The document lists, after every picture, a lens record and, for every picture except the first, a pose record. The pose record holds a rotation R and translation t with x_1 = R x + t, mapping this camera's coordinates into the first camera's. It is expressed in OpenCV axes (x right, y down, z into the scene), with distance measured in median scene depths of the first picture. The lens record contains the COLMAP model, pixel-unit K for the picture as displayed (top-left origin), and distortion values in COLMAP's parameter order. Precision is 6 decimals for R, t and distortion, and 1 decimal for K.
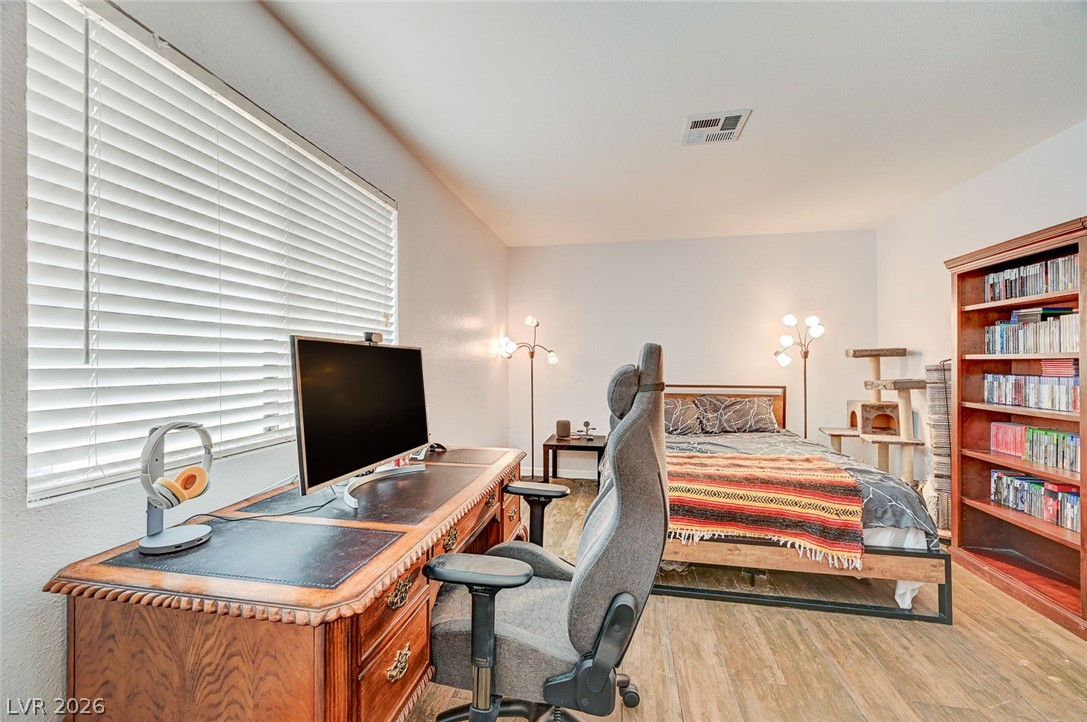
lens RADIAL K [[430.7, 0, 544.6], [0, 430.7, 368.8], [0, 0, 1]] dist [0.000262, 0.000064]
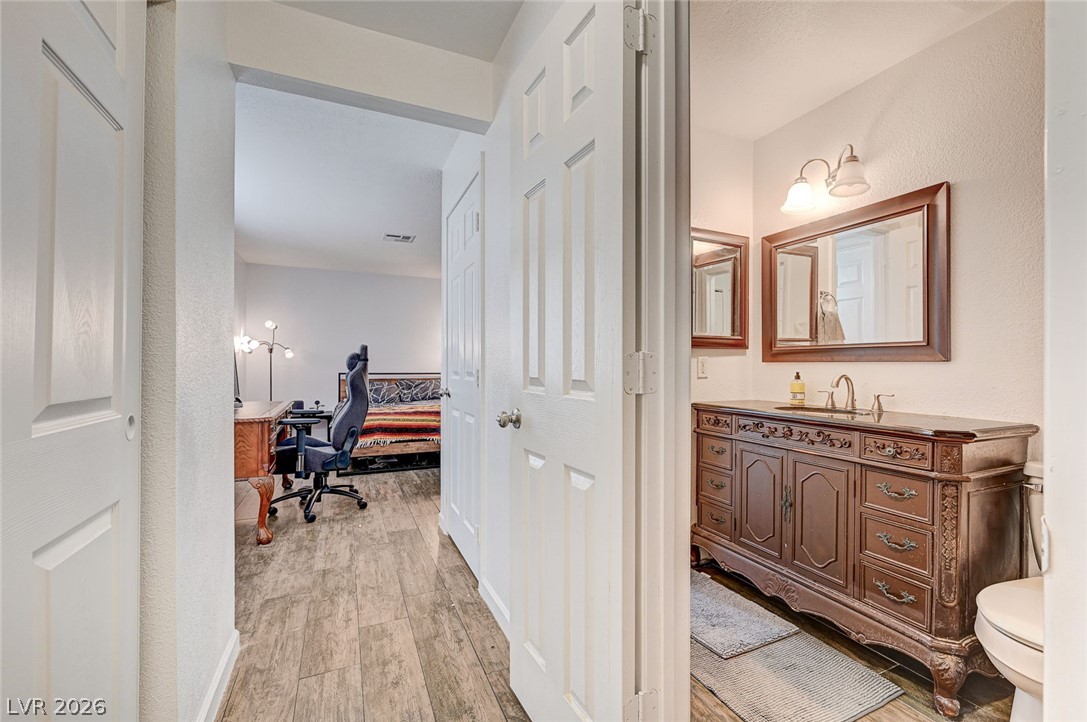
lens RADIAL K [[447.6, 0, 544.0], [0, 447.6, 363.5], [0, 0, 1]] dist [-0.001664, -0.000117]
pose [[0.818916, 0.007523, 0.573864, -0.256418], [0.003501, 0.999830, -0.018104, 0.067059], [-0.573903, 0.016834, 0.818750, -1.145261]]
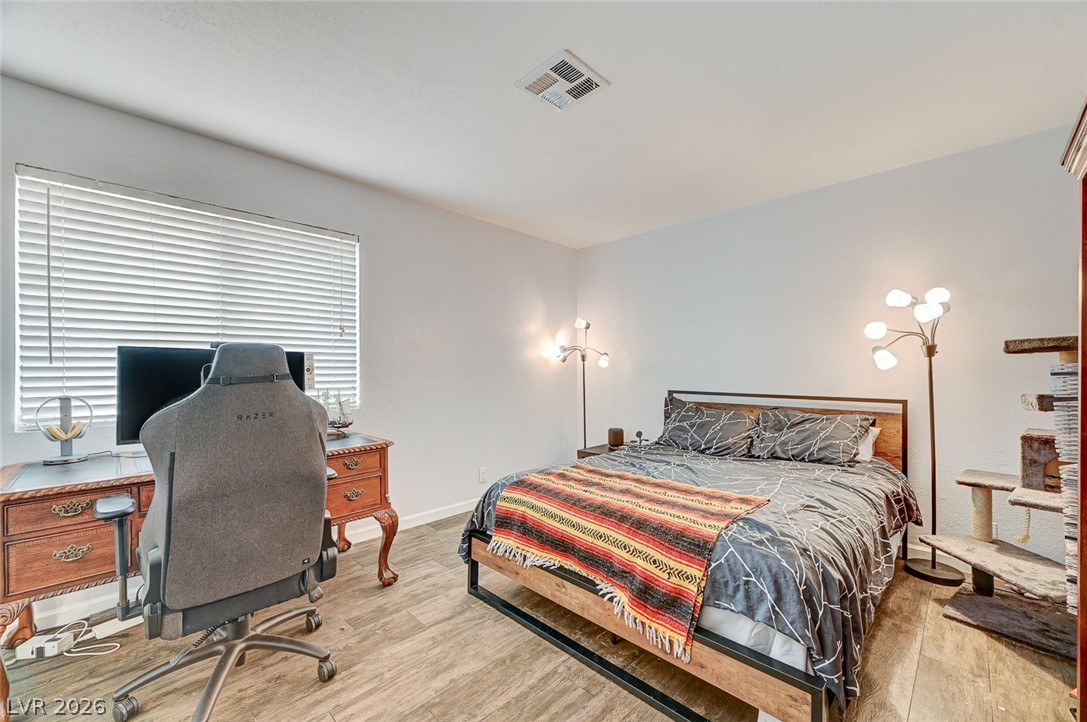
lens RADIAL K [[431.3, 0, 545.9], [0, 431.3, 375.7], [0, 0, 1]] dist [0.001489, 0.000196]
pose [[0.830867, 0.006797, -0.556430, 0.874582], [-0.006603, 0.999975, 0.002355, 0.010611], [0.556432, 0.001717, 0.830891, 0.286955]]
